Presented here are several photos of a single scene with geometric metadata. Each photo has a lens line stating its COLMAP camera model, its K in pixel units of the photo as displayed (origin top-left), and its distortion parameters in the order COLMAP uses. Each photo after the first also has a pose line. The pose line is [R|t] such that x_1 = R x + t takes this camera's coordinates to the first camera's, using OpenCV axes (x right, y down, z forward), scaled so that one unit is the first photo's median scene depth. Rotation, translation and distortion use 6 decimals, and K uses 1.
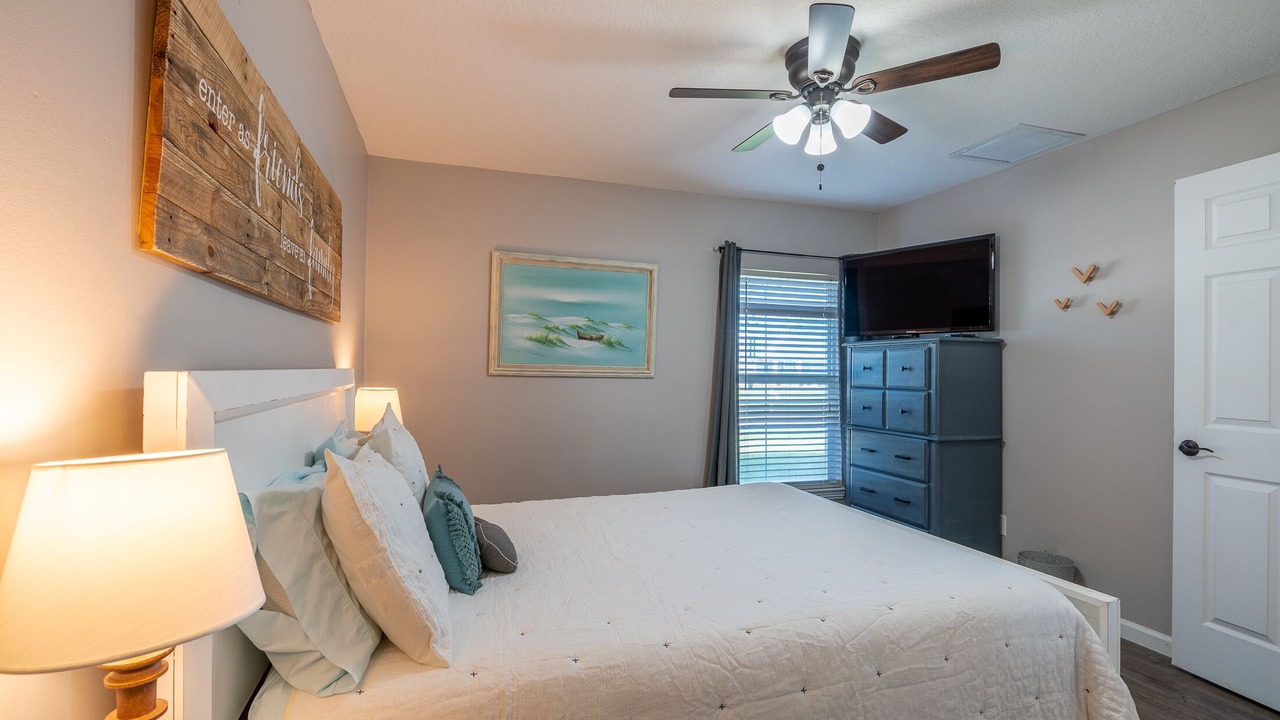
lens RADIAL K [[584.4, 0, 630.4], [0, 584.4, 362.2], [0, 0, 1]] dist [0.000118, -0.000568]
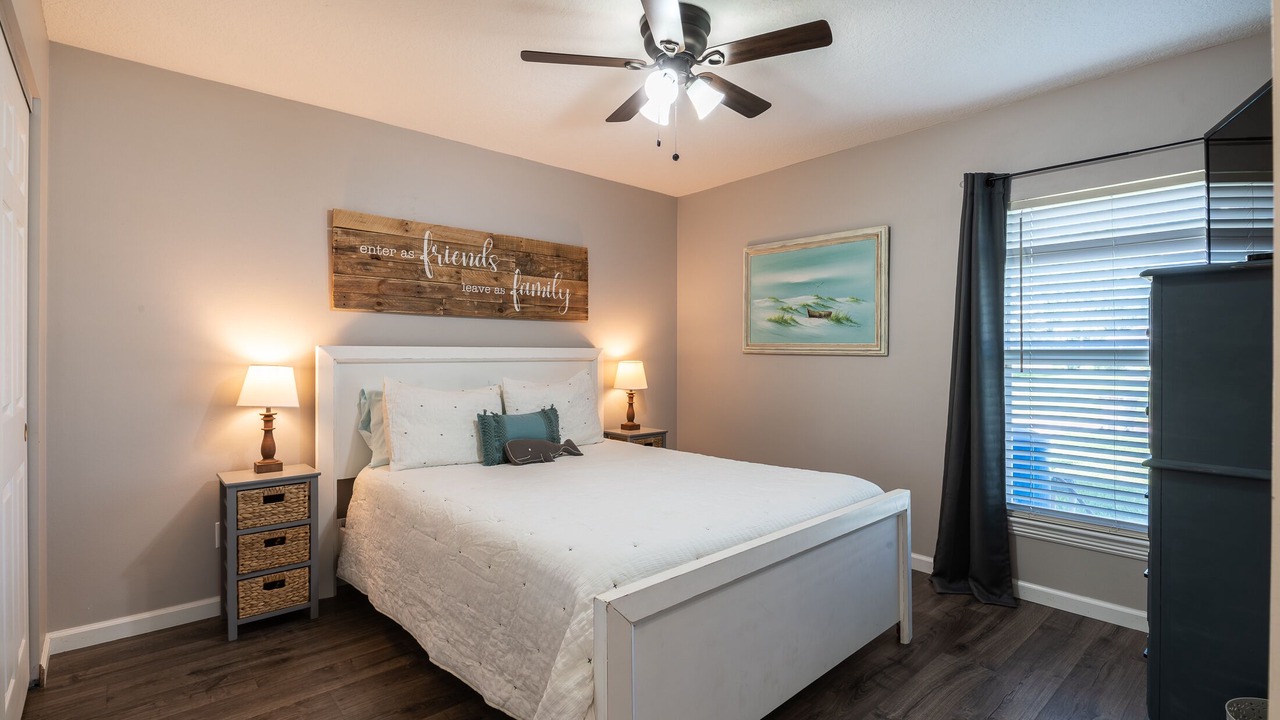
lens RADIAL K [[584.4, 0, 631.2], [0, 584.4, 356.7], [0, 0, 1]] dist [0.000118, -0.000568]
pose [[0.407106, -0.005047, -0.913367, 0.721265], [0.015935, 0.999872, 0.001577, 0.022604], [0.913242, -0.015196, 0.407134, 0.305529]]
